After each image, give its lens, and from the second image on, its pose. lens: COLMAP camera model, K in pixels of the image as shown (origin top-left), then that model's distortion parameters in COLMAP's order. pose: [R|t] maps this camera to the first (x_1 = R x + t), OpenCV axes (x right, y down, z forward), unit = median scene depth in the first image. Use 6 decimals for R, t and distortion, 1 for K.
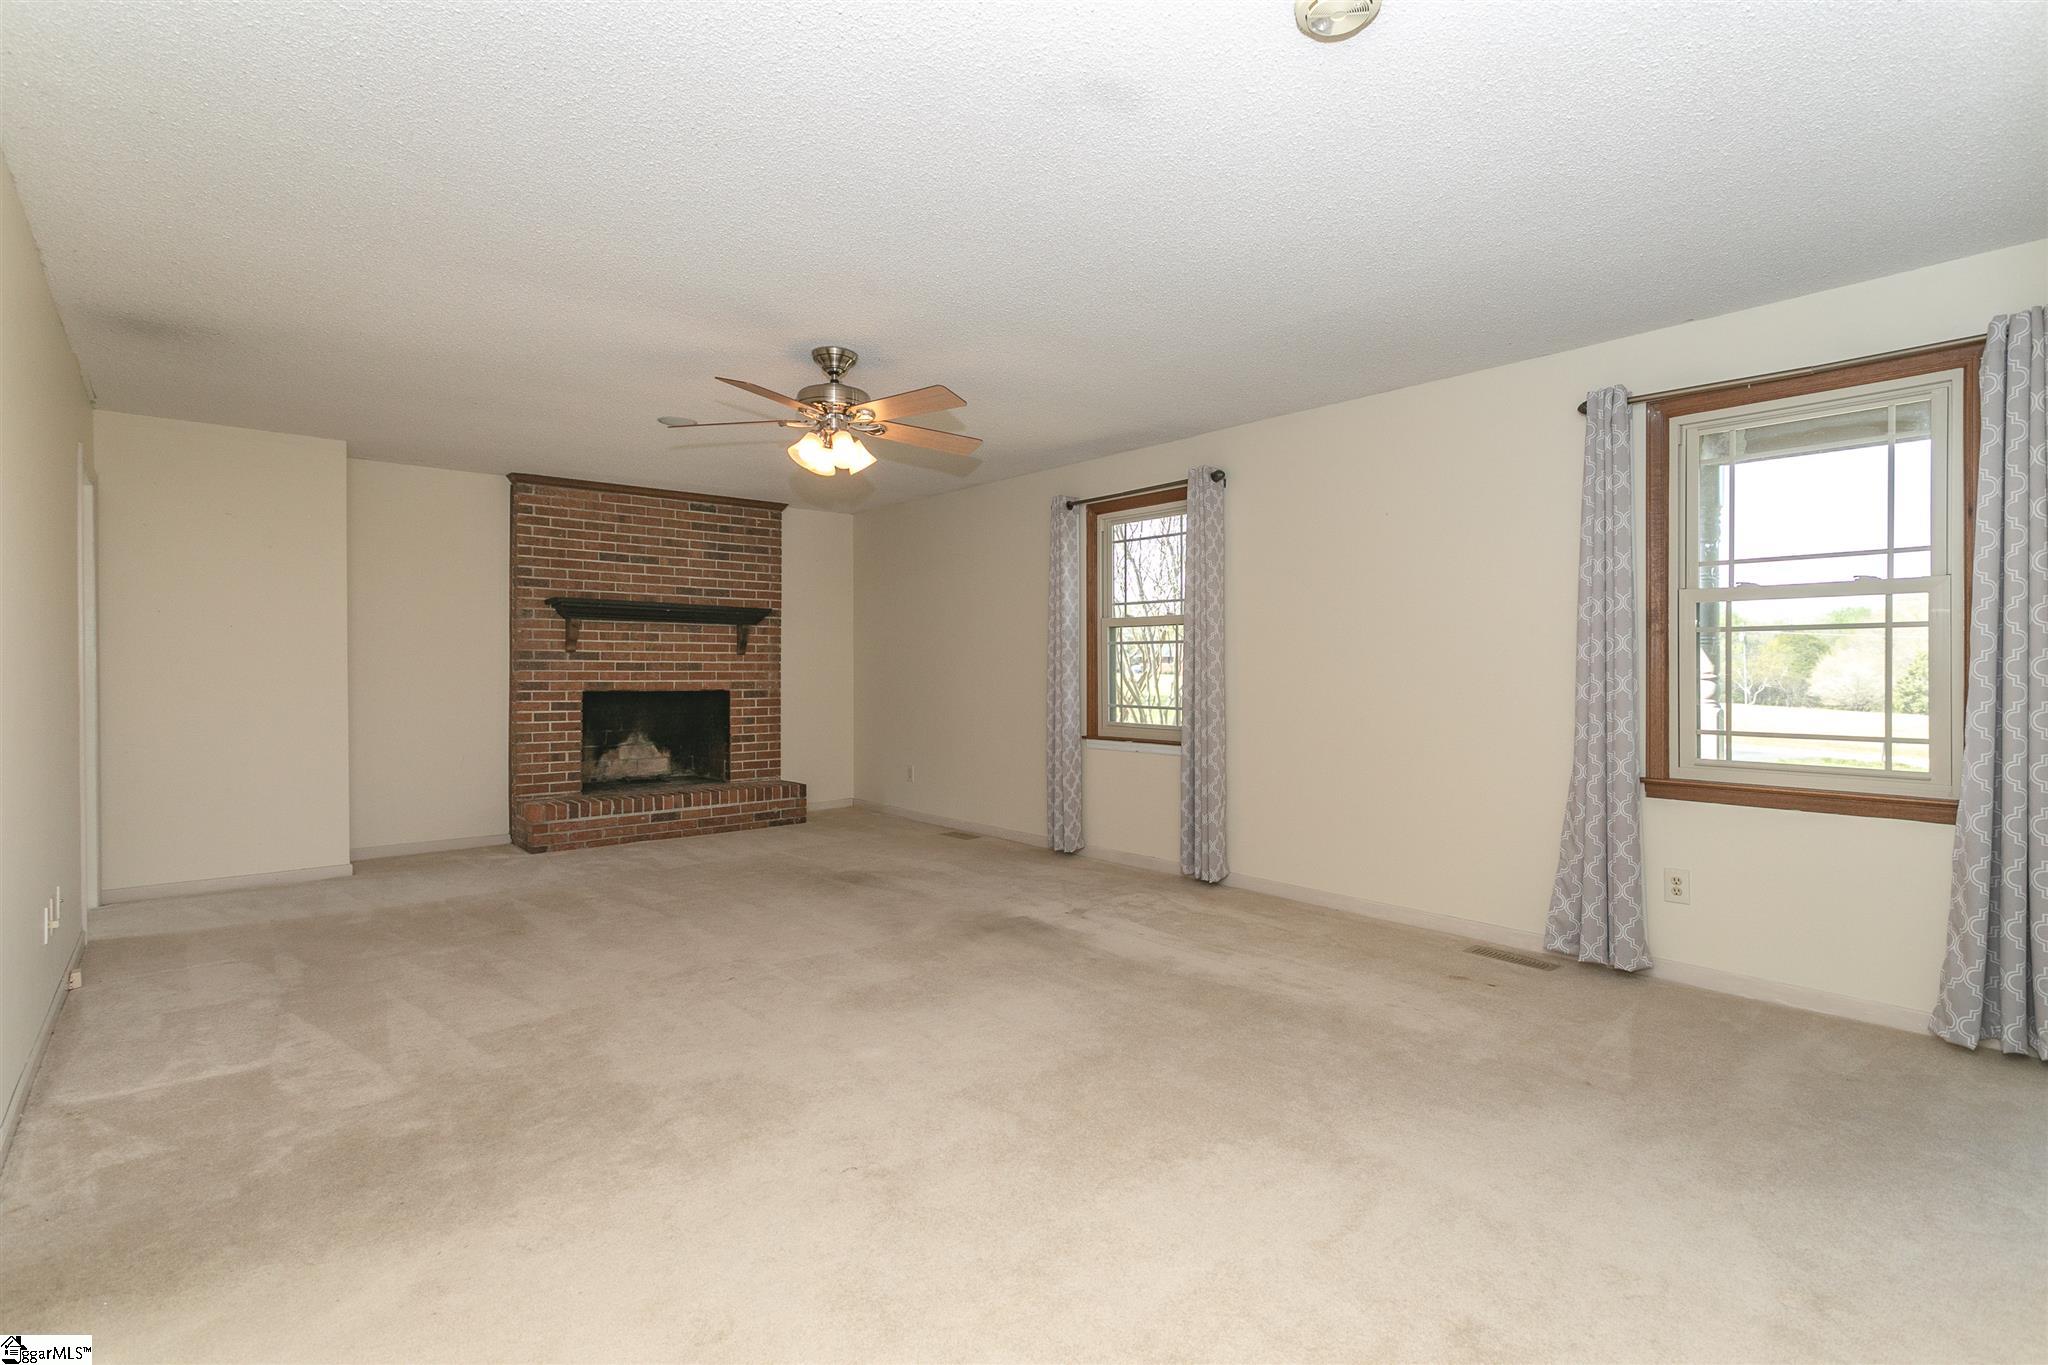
lens RADIAL K [[1017.5, 0, 1064.8], [0, 1017.5, 674.1], [0, 0, 1]] dist [0.000466, 0.001120]
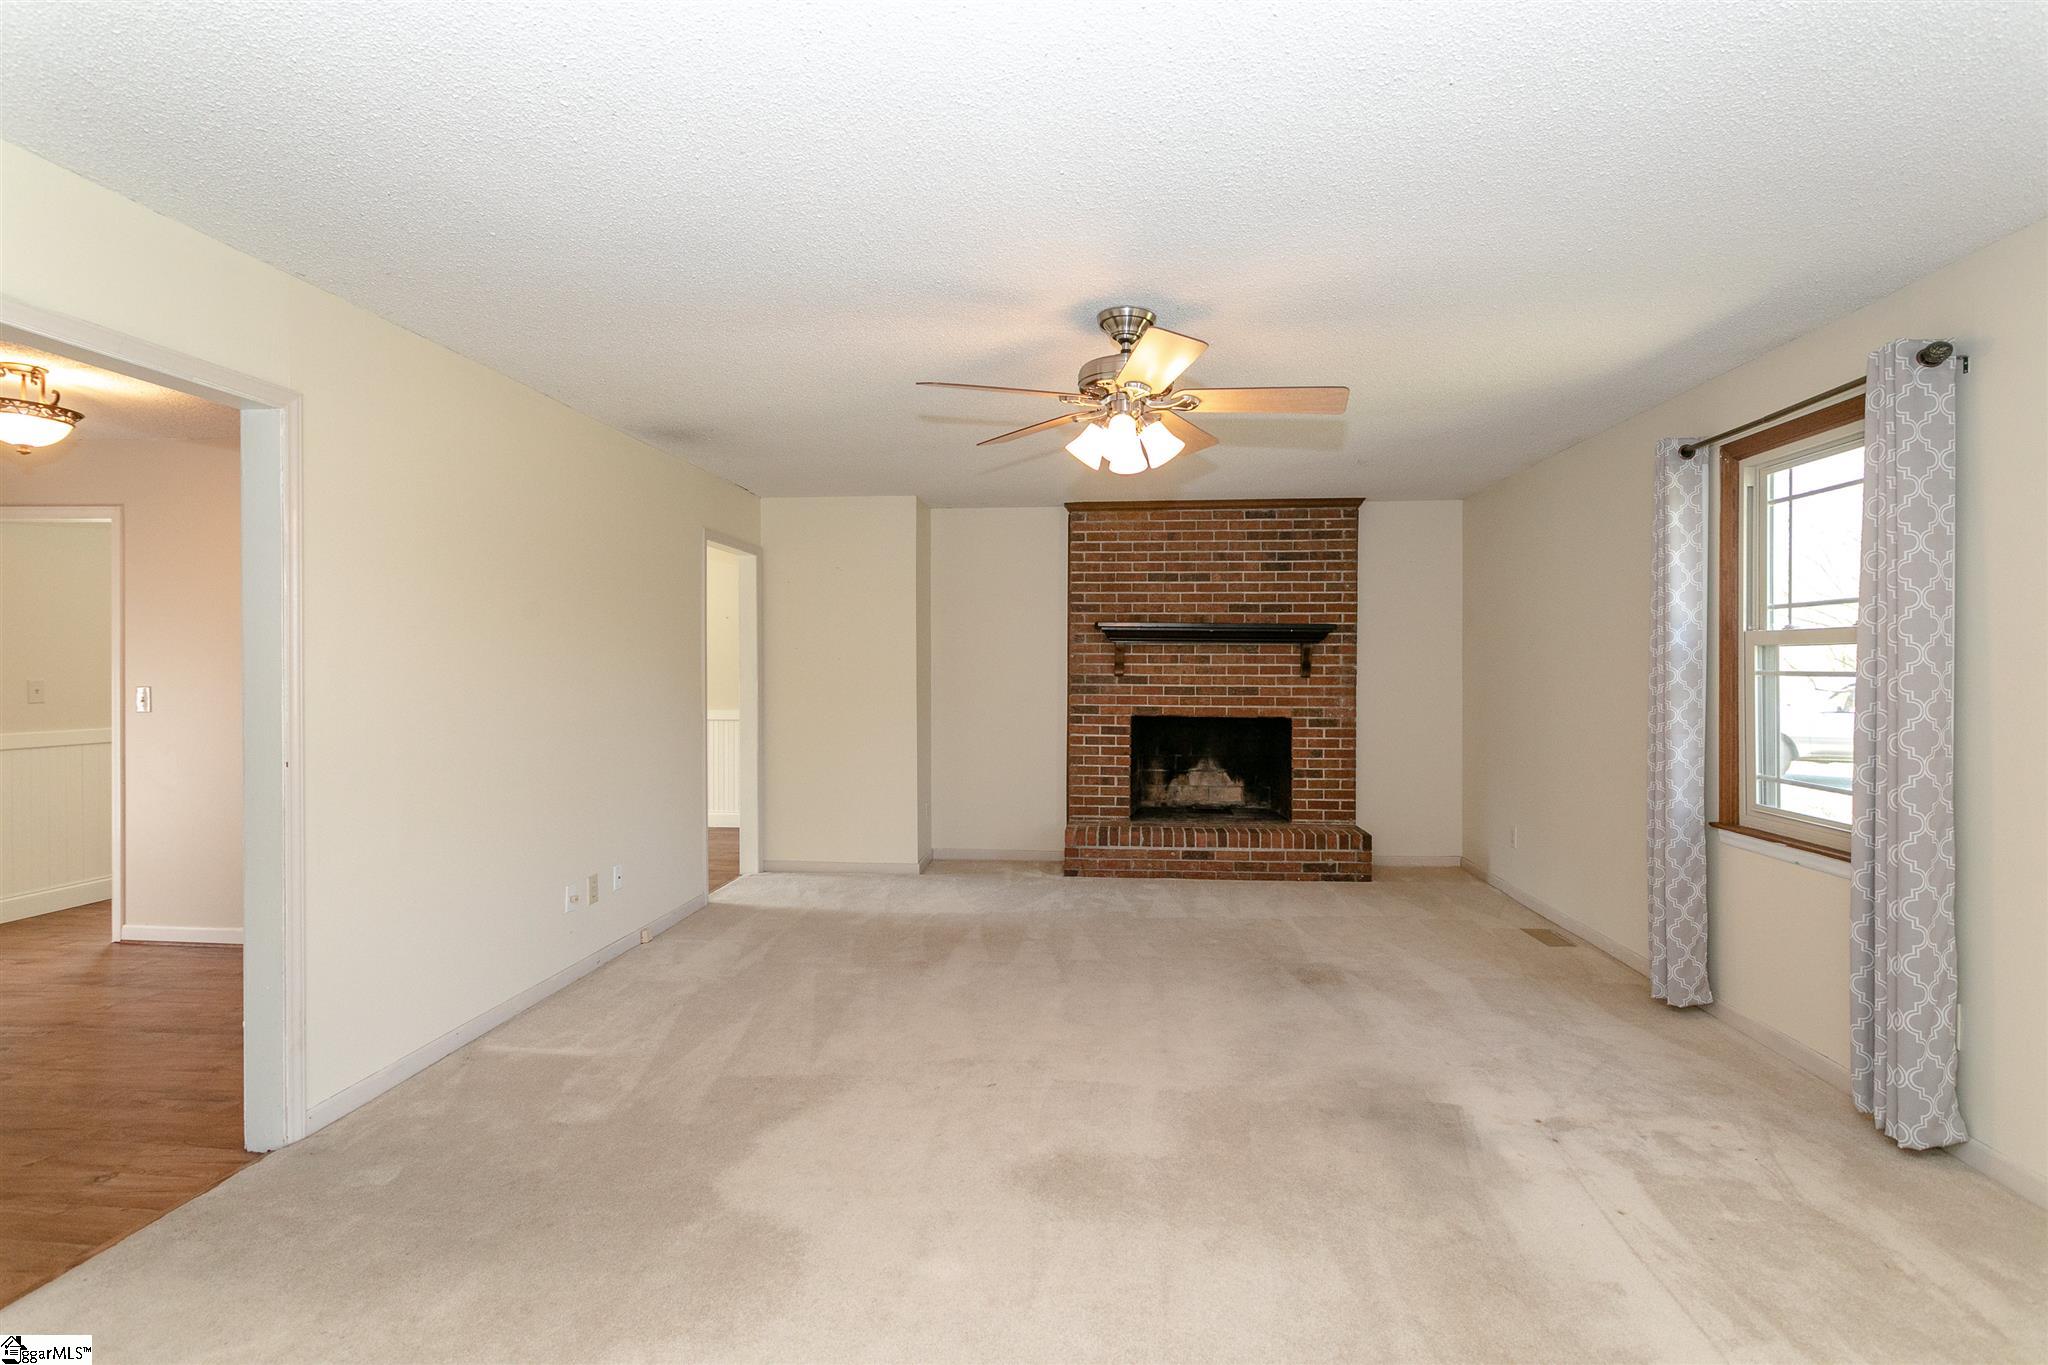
lens RADIAL K [[1017.5, 0, 1010.7], [0, 1017.5, 670.9], [0, 0, 1]] dist [0.000466, 0.001120]
pose [[0.671053, 0.005768, -0.741387, 0.189159], [-0.007016, 0.999974, 0.001429, -0.028846], [0.741376, 0.004242, 0.671077, 0.270411]]
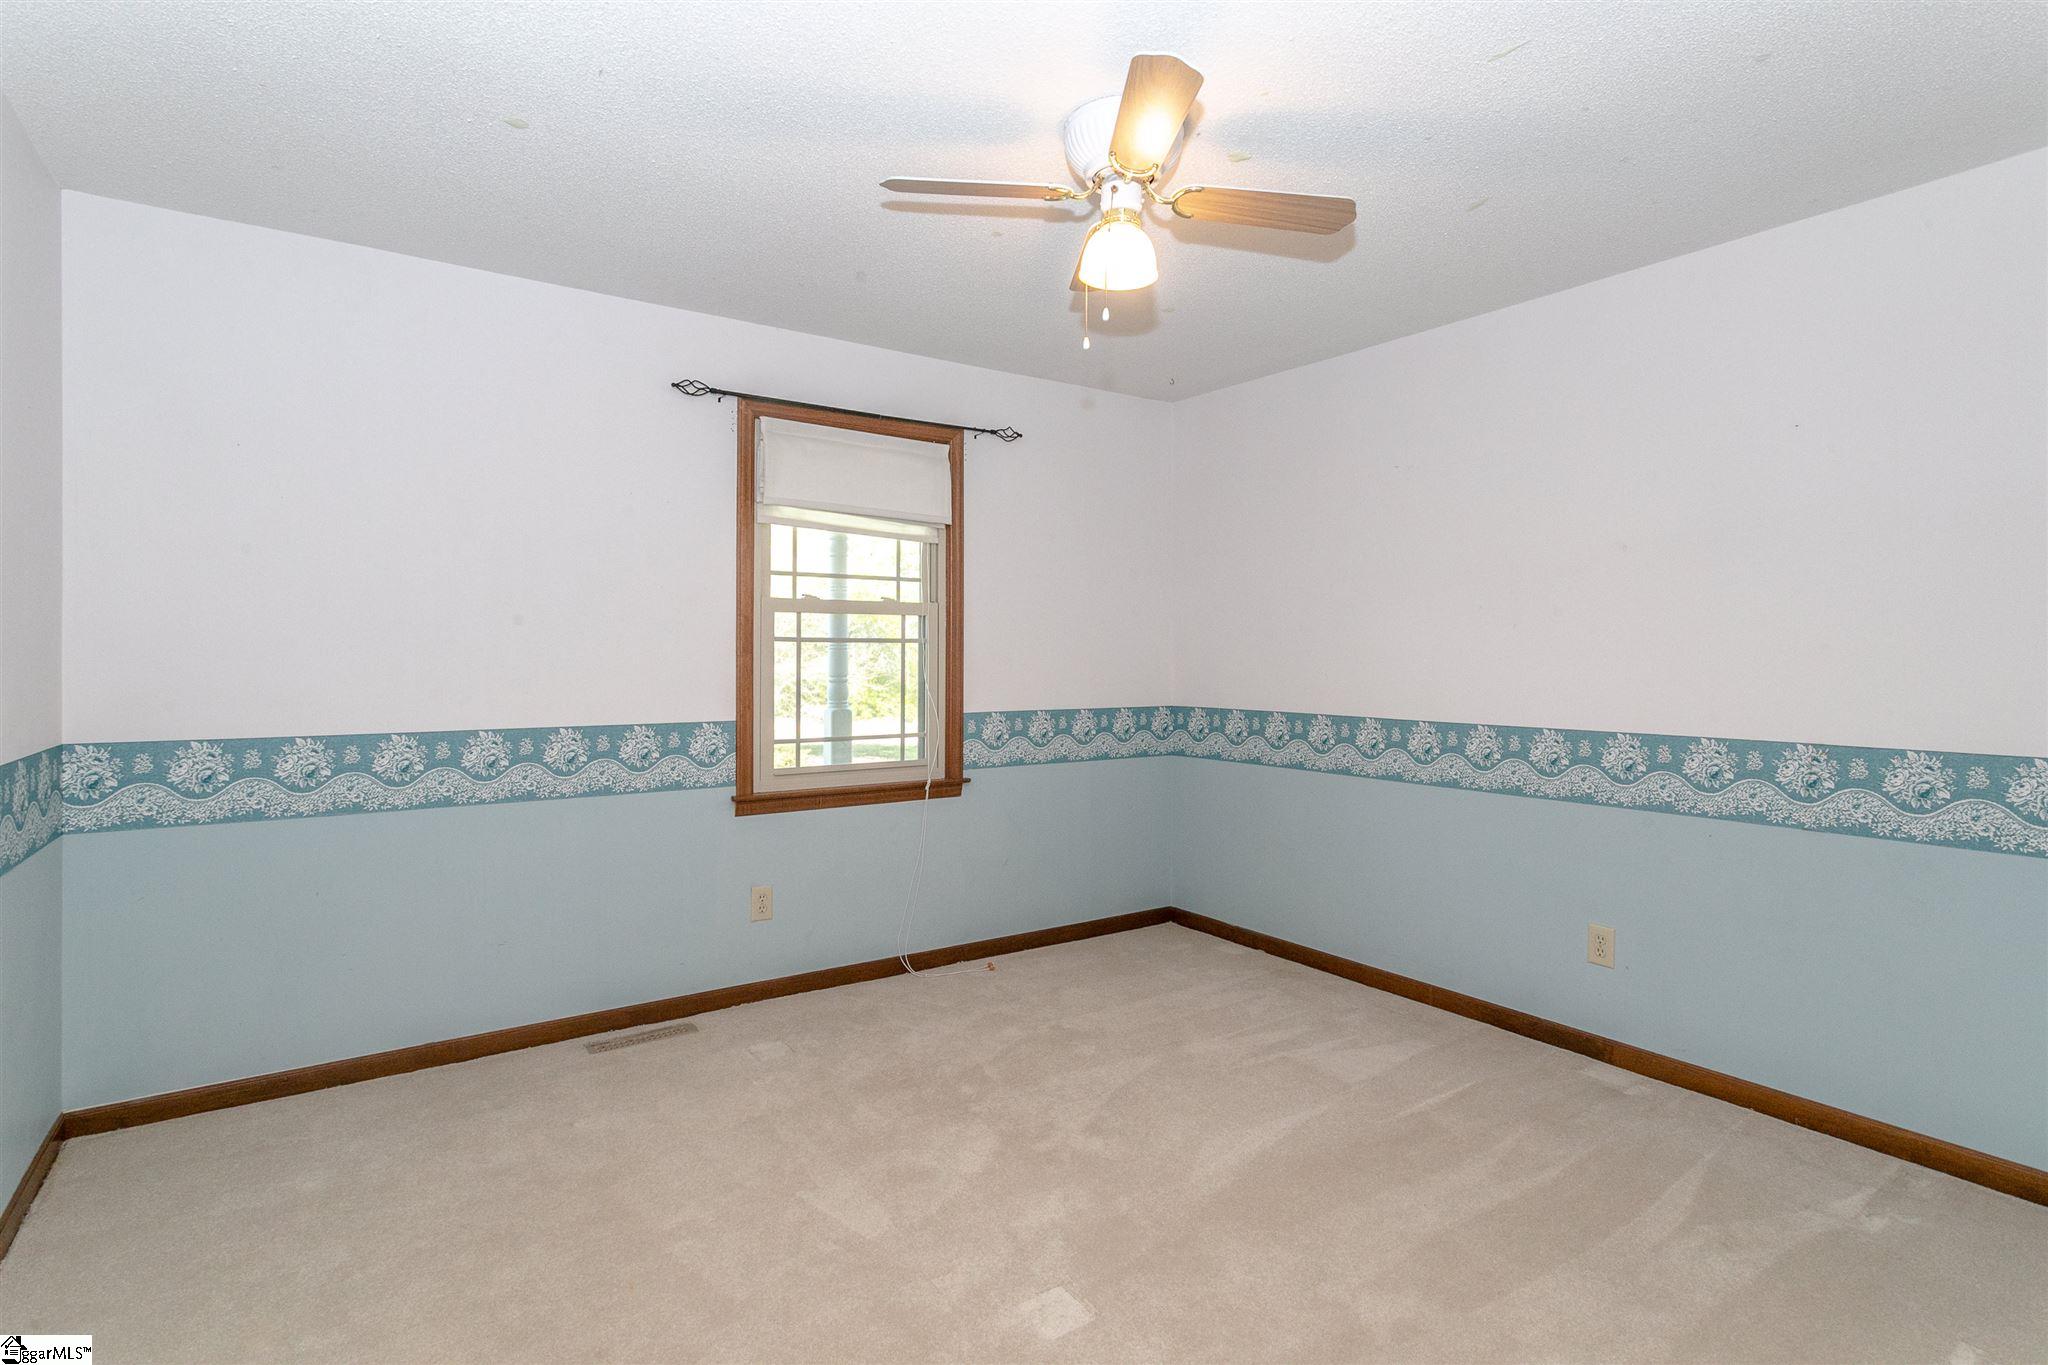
lens RADIAL K [[1017.5, 0, 1027.9], [0, 1017.5, 669.3], [0, 0, 1]] dist [0.000466, 0.001120]
pose [[0.120242, -0.006470, 0.992724, -0.422716], [0.015067, 0.999875, 0.004691, -0.019883], [-0.992630, 0.014393, 0.120324, 0.804121]]
